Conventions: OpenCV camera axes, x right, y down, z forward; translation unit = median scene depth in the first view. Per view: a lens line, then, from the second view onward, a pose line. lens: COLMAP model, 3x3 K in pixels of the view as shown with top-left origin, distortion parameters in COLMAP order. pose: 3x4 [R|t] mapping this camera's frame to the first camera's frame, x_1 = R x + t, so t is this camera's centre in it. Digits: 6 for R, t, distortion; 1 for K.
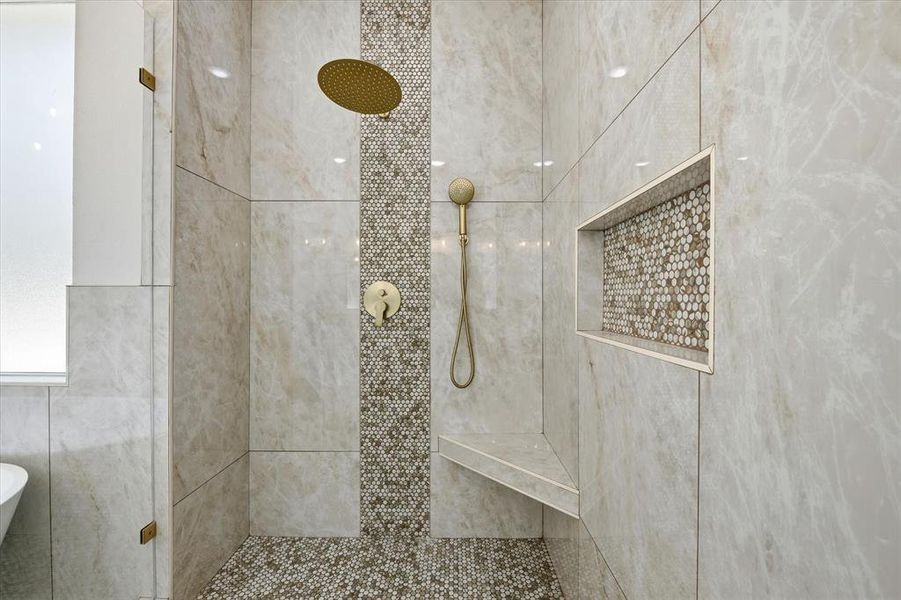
lens RADIAL K [[361.7, 0, 454.2], [0, 361.7, 298.6], [0, 0, 1]] dist [-0.009125, -0.000540]
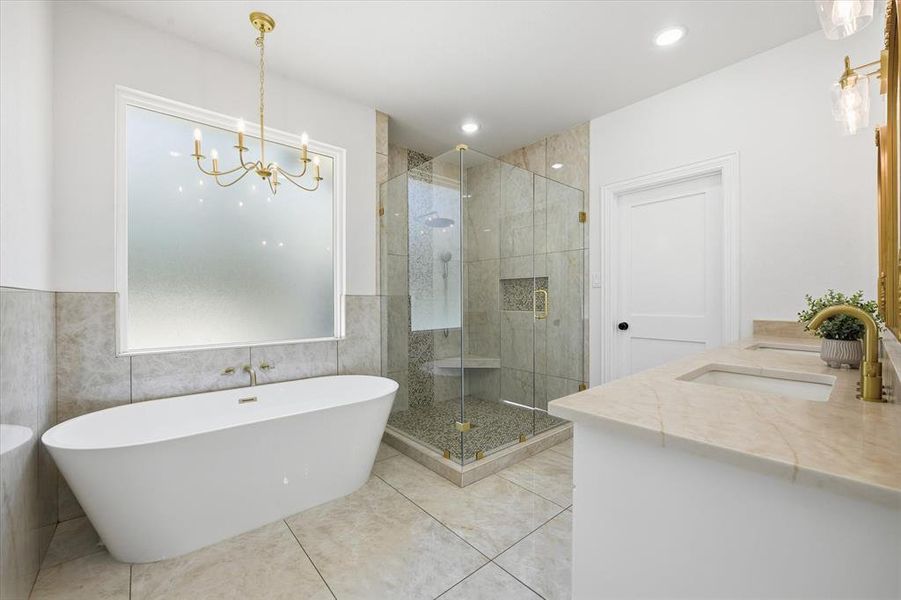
lens RADIAL K [[361.7, 0, 454.2], [0, 361.7, 298.6], [0, 0, 1]] dist [-0.009125, -0.000540]
pose [[0.753484, -0.002484, 0.657462, -1.501357], [0.007435, 0.999961, -0.004742, 0.000560], [-0.657424, 0.008461, 0.753473, -0.849418]]
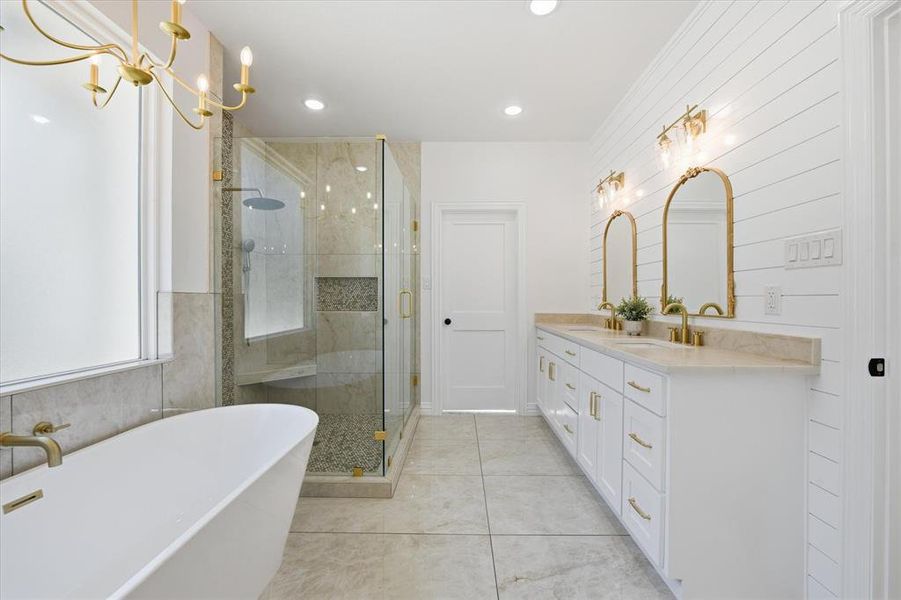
lens RADIAL K [[359.1, 0, 455.5], [0, 359.1, 296.8], [0, 0, 1]] dist [-0.012174, -0.000179]
pose [[0.011157, 0.004853, 0.999926, -1.842615], [0.004991, 0.999975, -0.004909, -0.003206], [-0.999925, 0.005046, 0.011133, -0.130417]]
